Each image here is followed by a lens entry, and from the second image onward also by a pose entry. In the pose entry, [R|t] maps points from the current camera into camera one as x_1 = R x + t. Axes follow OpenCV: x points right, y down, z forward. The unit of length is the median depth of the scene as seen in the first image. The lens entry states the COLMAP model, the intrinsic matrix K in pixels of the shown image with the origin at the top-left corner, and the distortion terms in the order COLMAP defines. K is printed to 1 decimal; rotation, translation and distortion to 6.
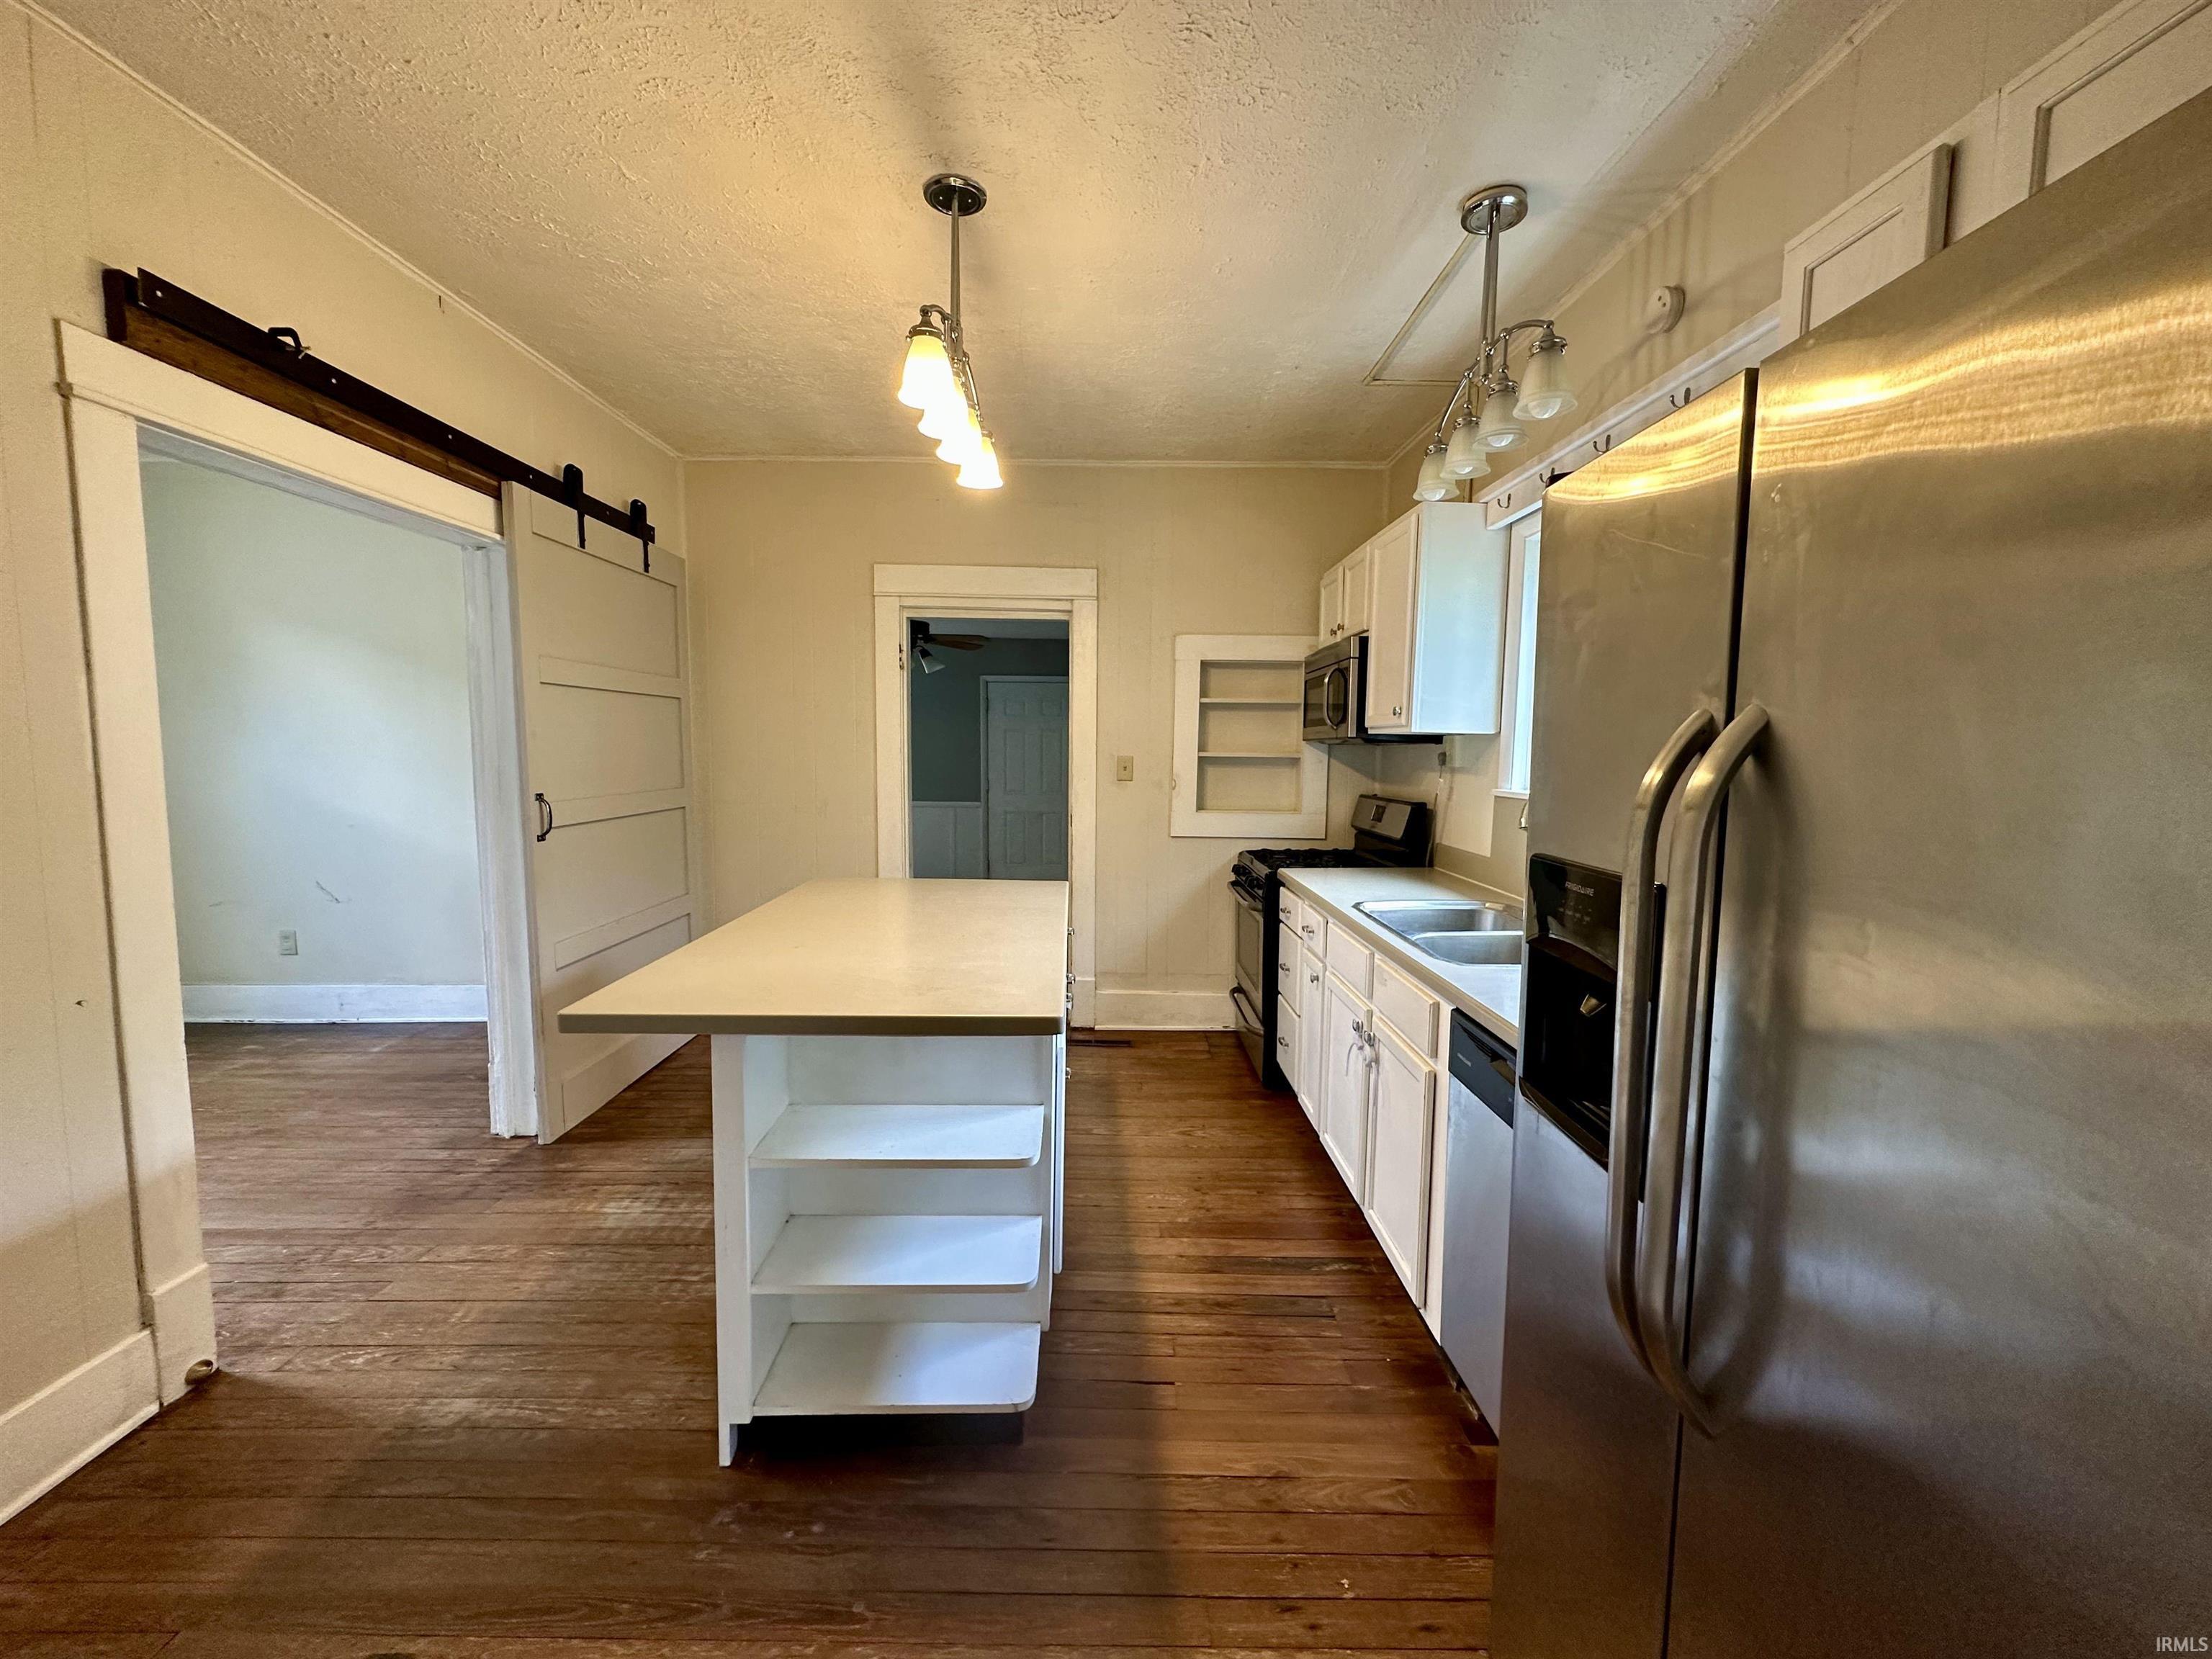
lens RADIAL K [[880.7, 0, 1107.8], [0, 880.7, 828.0], [0, 0, 1]] dist [-0.003755, -0.000079]
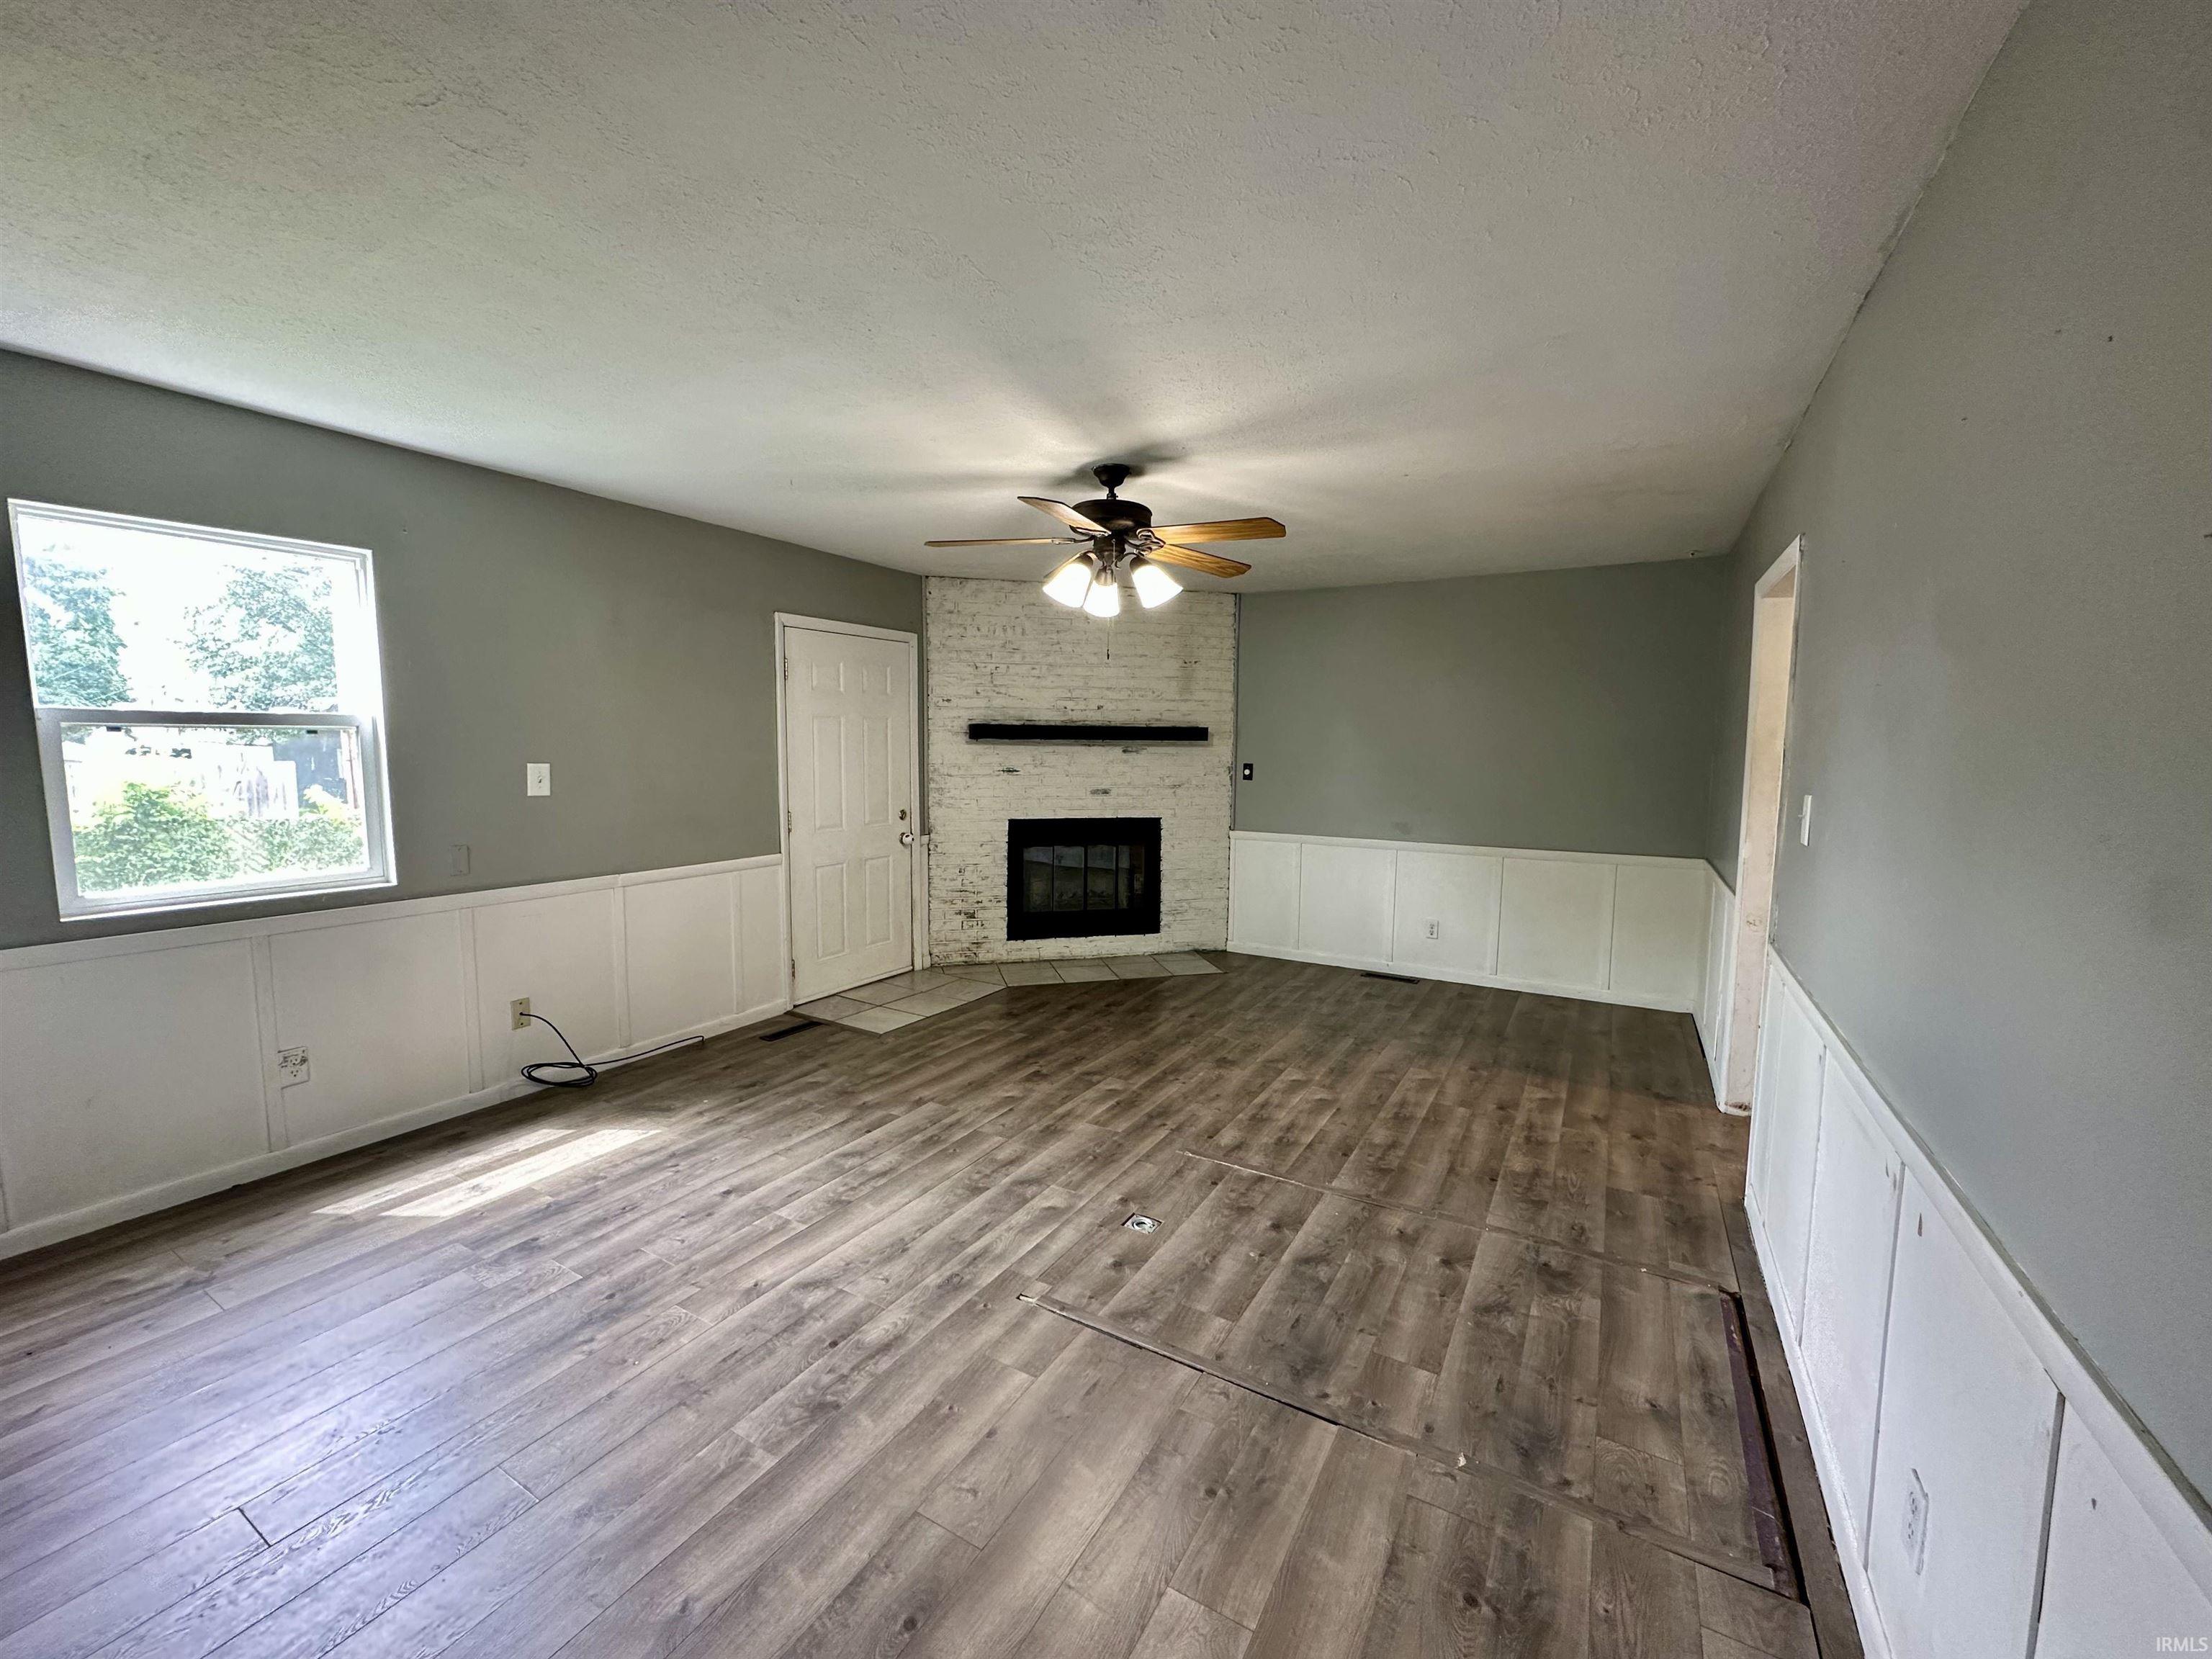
lens RADIAL K [[884.7, 0, 1106.0], [0, 884.7, 829.5], [0, 0, 1]] dist [-0.002687, -0.000113]
pose [[0.499310, -0.088529, 0.861889, -1.079373], [0.070711, 0.995612, 0.061300, -0.134064], [-0.863533, 0.030337, 0.503379, 1.207185]]
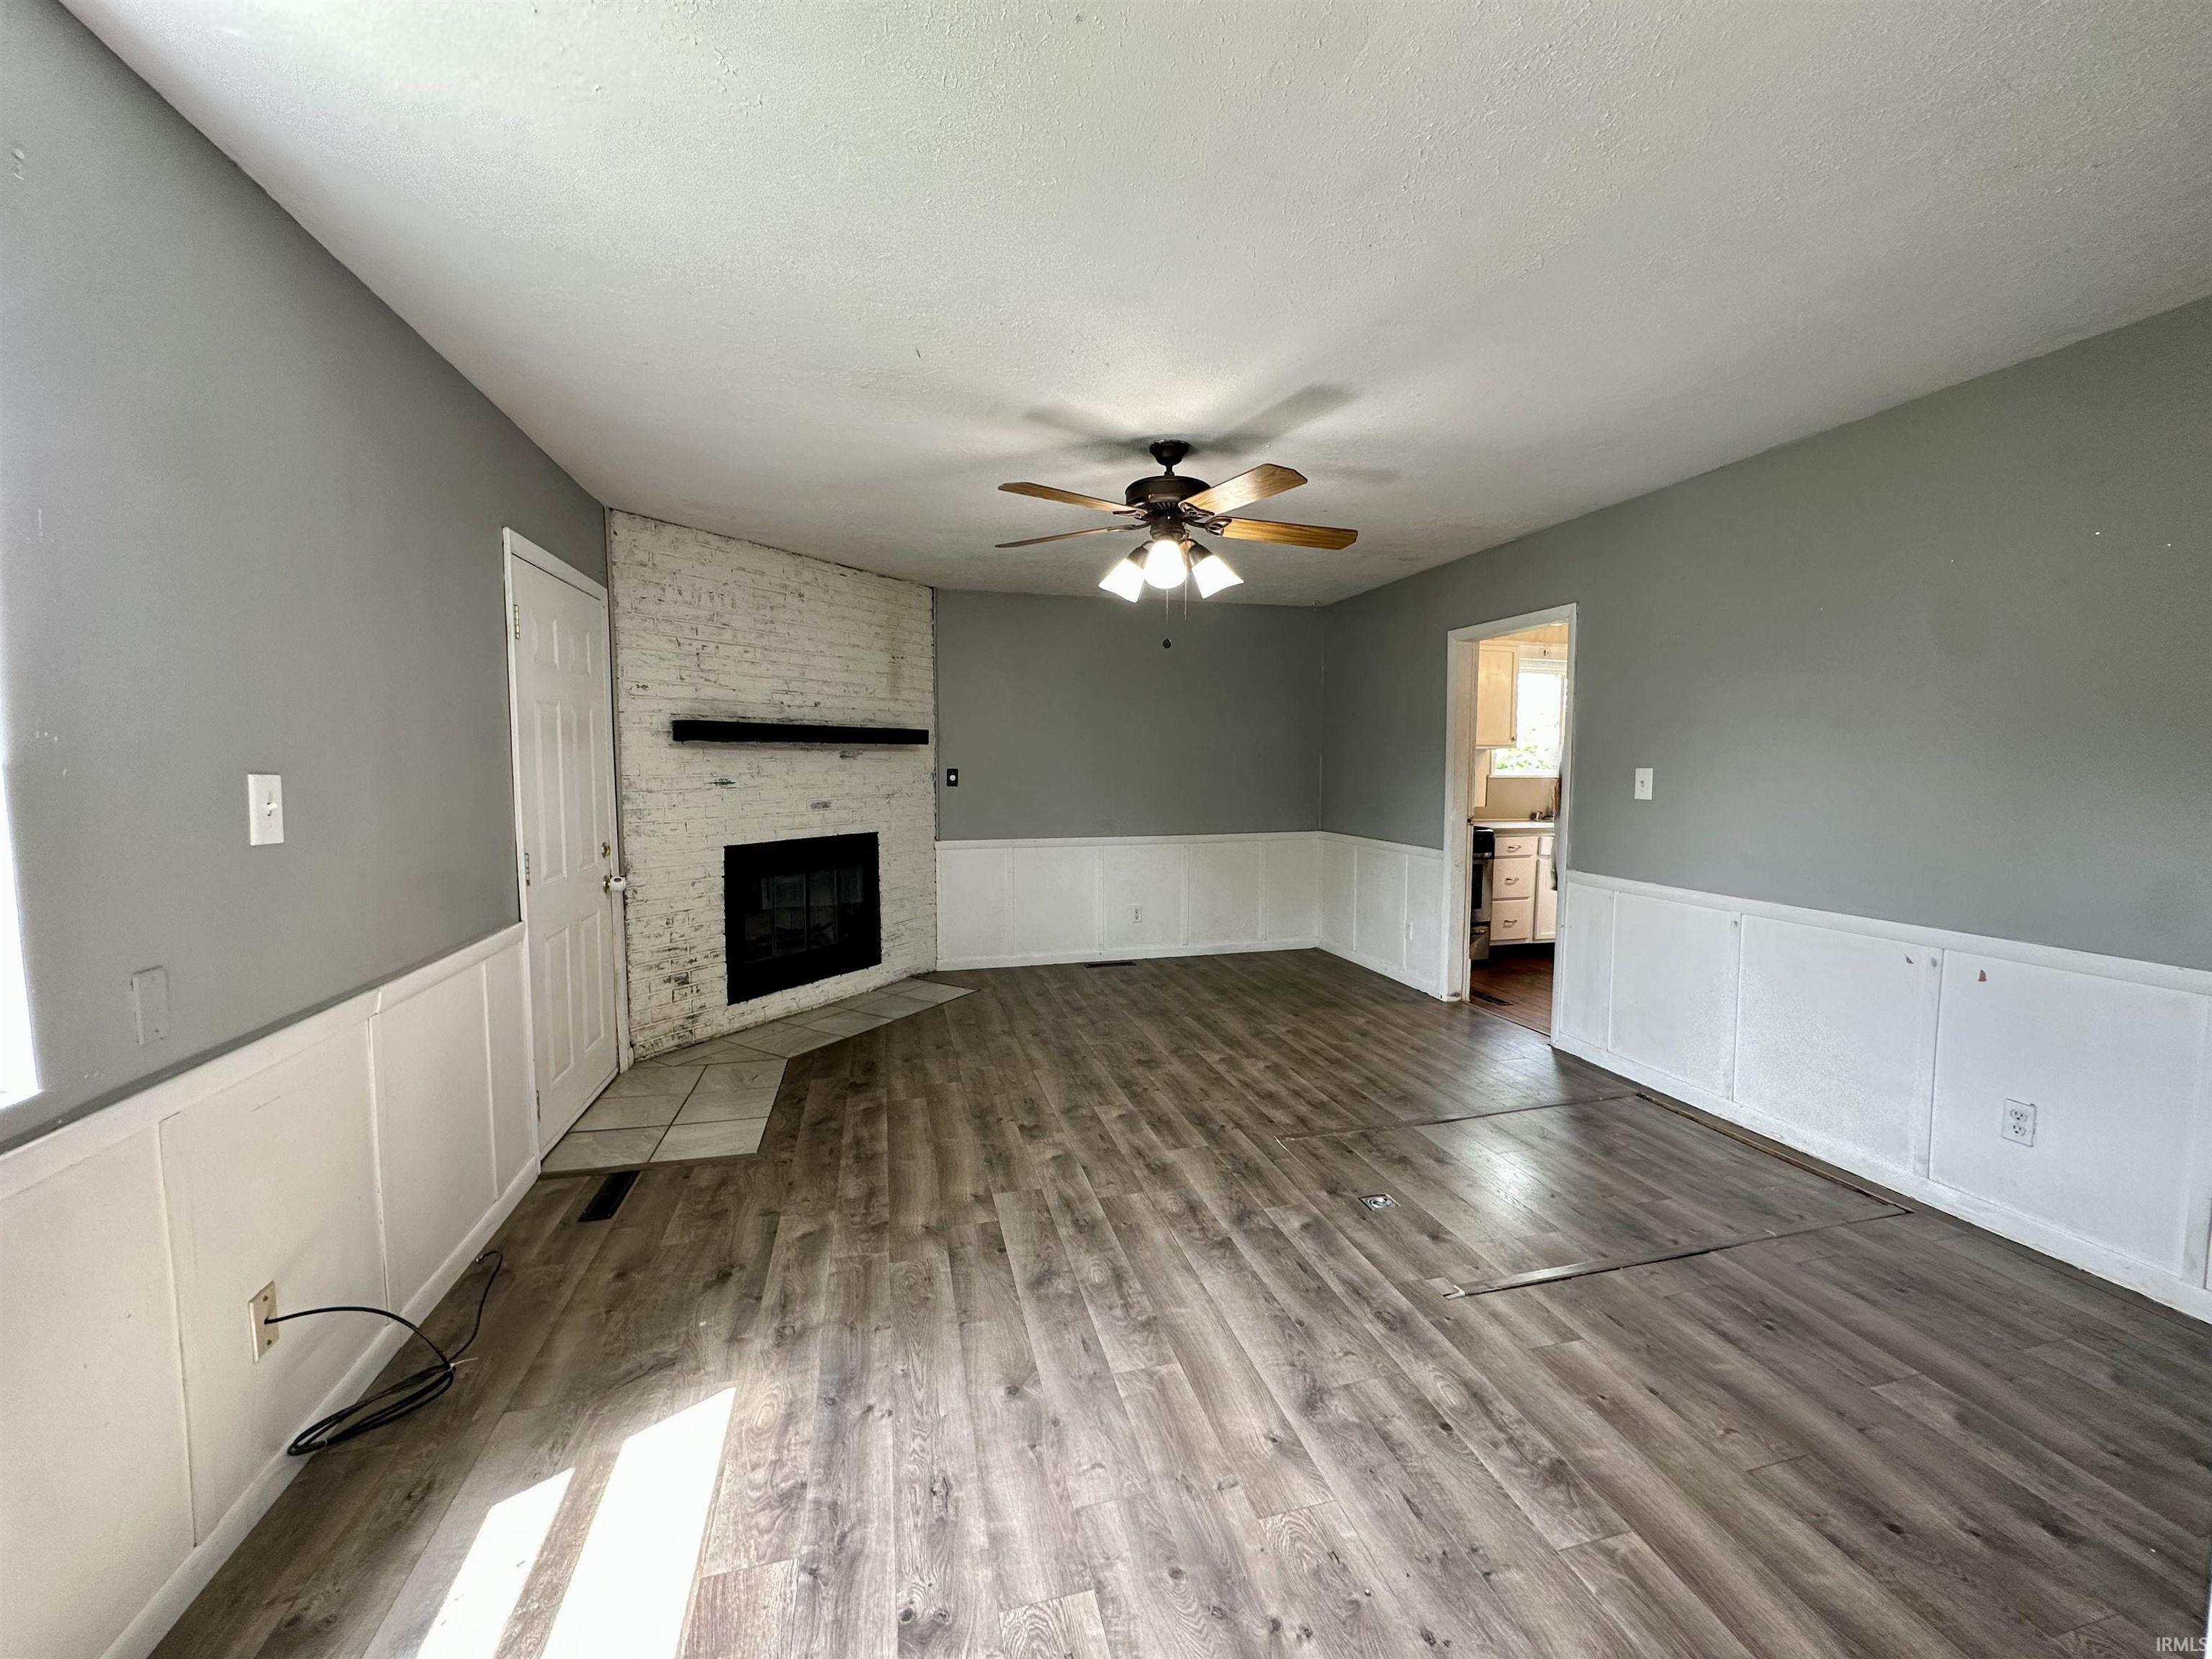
lens RADIAL K [[884.7, 0, 1106.0], [0, 884.7, 829.5], [0, 0, 1]] dist [-0.002687, -0.000113]
pose [[-0.260590, -0.082128, 0.961950, -1.095418], [0.084338, 0.990630, 0.107424, -0.171643], [-0.961759, 0.109122, -0.251222, 1.874042]]
